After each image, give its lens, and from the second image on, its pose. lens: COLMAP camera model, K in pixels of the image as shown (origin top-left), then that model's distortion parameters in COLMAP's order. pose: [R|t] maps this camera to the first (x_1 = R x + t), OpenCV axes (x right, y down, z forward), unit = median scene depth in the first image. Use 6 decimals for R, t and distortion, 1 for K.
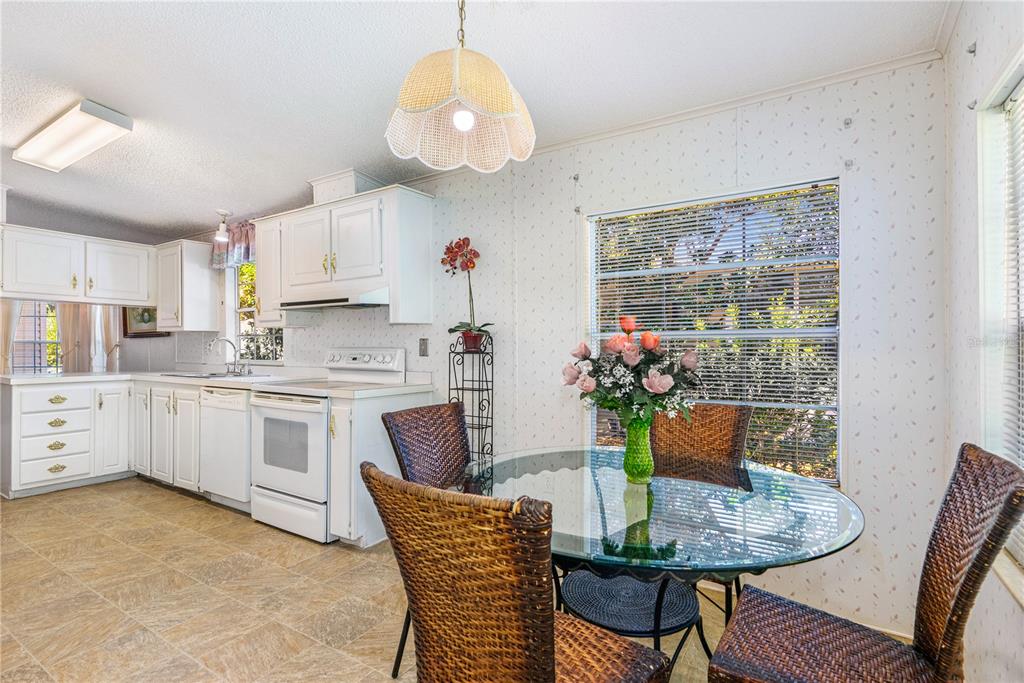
lens RADIAL K [[478.7, 0, 512.0], [0, 478.7, 341.5], [0, 0, 1]] dist [0.001007, -0.000081]
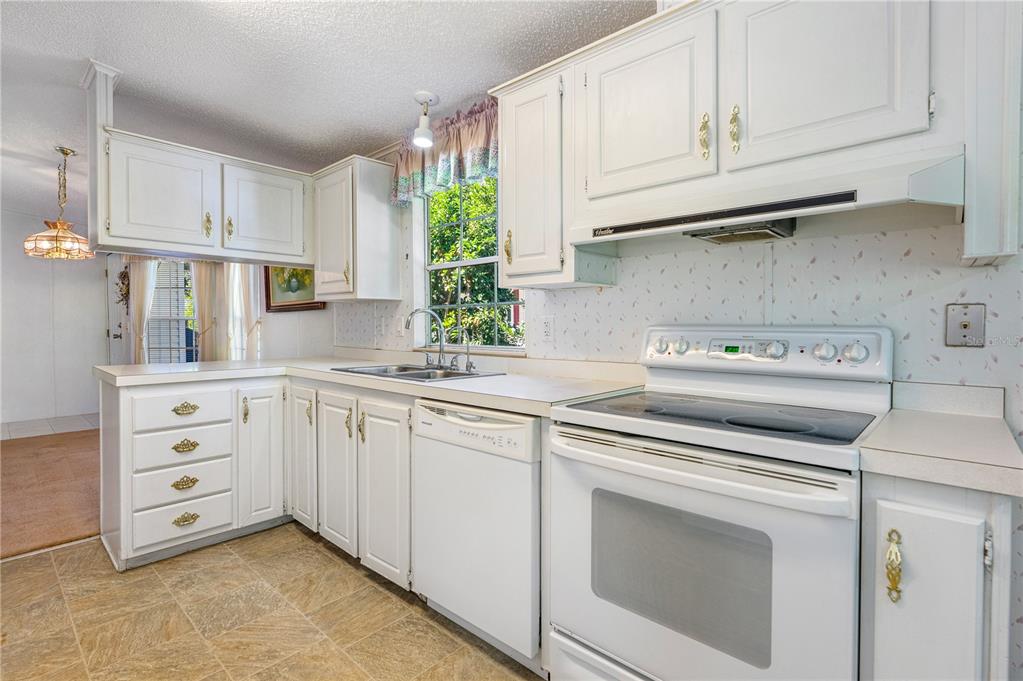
lens RADIAL K [[491.2, 0, 528.4], [0, 491.2, 323.6], [0, 0, 1]] dist [-0.001434, -0.000088]
pose [[0.985630, -0.001608, -0.168913, -0.377498], [0.003636, 0.999925, 0.011699, 0.004235], [0.168882, -0.012145, 0.985562, 0.421331]]
